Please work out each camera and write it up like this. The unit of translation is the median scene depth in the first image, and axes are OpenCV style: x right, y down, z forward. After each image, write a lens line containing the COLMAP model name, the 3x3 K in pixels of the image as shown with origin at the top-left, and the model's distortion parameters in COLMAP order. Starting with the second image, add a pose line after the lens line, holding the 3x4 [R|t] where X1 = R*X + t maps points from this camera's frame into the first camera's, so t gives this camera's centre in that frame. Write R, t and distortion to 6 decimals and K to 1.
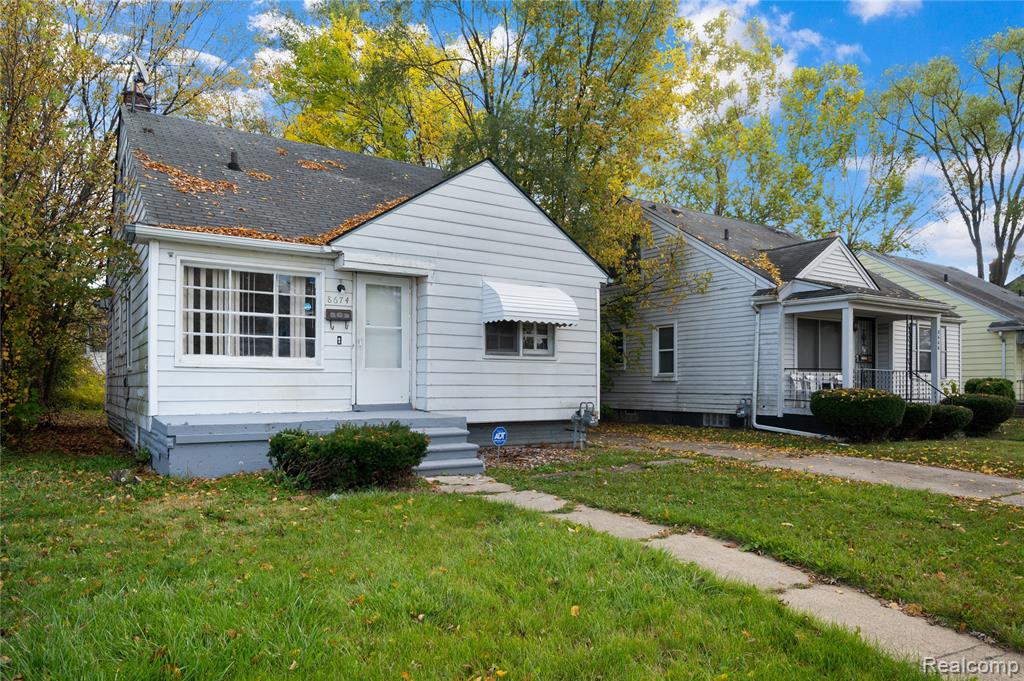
lens RADIAL K [[670.2, 0, 515.7], [0, 670.2, 364.9], [0, 0, 1]] dist [0.005496, 0.001264]
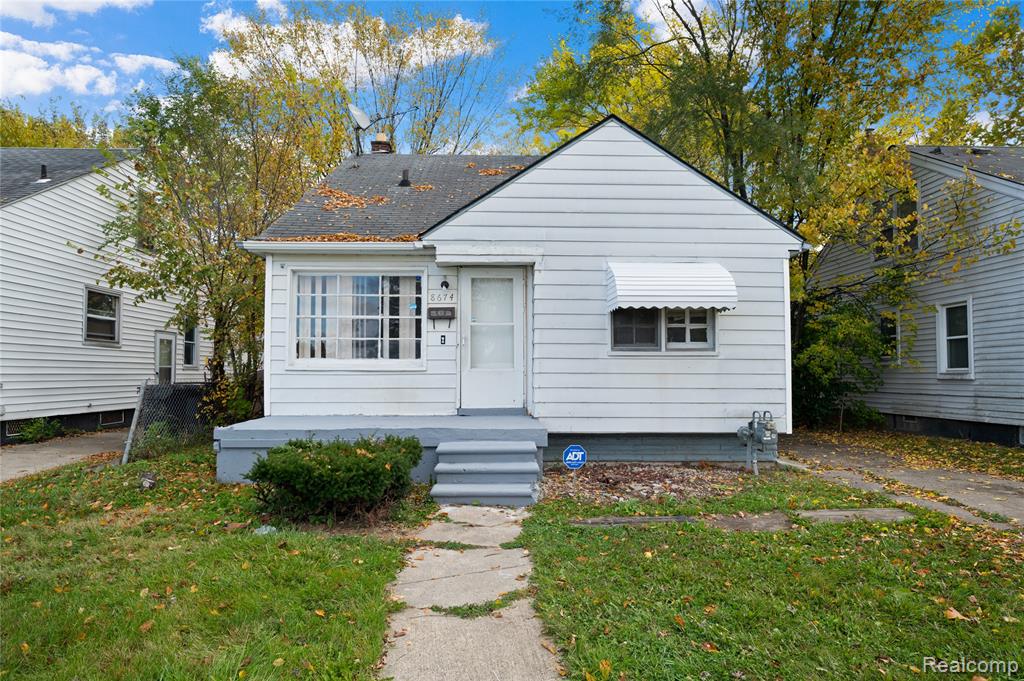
lens RADIAL K [[567.9, 0, 516.0], [0, 567.9, 346.0], [0, 0, 1]] dist [0.002733, 0.000454]
pose [[0.850468, -0.030027, -0.525169, 0.234200], [0.016419, 0.999398, -0.030552, -0.001770], [0.525771, 0.017361, 0.850449, 0.358290]]
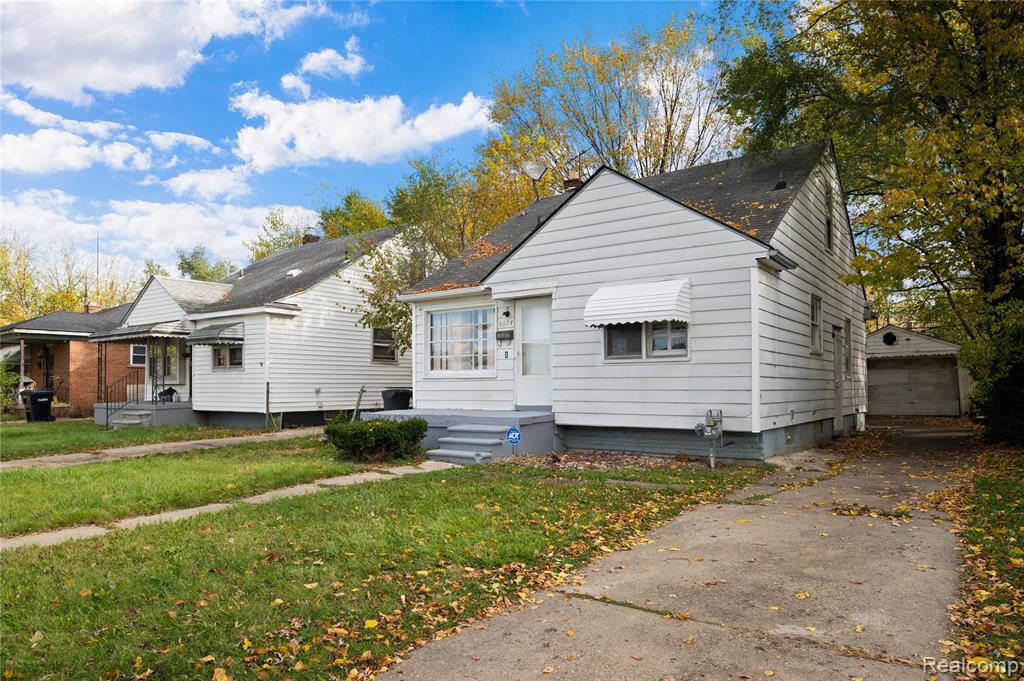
lens RADIAL K [[670.2, 0, 515.3], [0, 670.2, 348.7], [0, 0, 1]] dist [0.005496, 0.001264]
pose [[0.351106, -0.057816, -0.934549, 0.901220], [0.032415, 0.998244, -0.049578, 0.015134], [0.935774, -0.012887, 0.352364, 0.541446]]
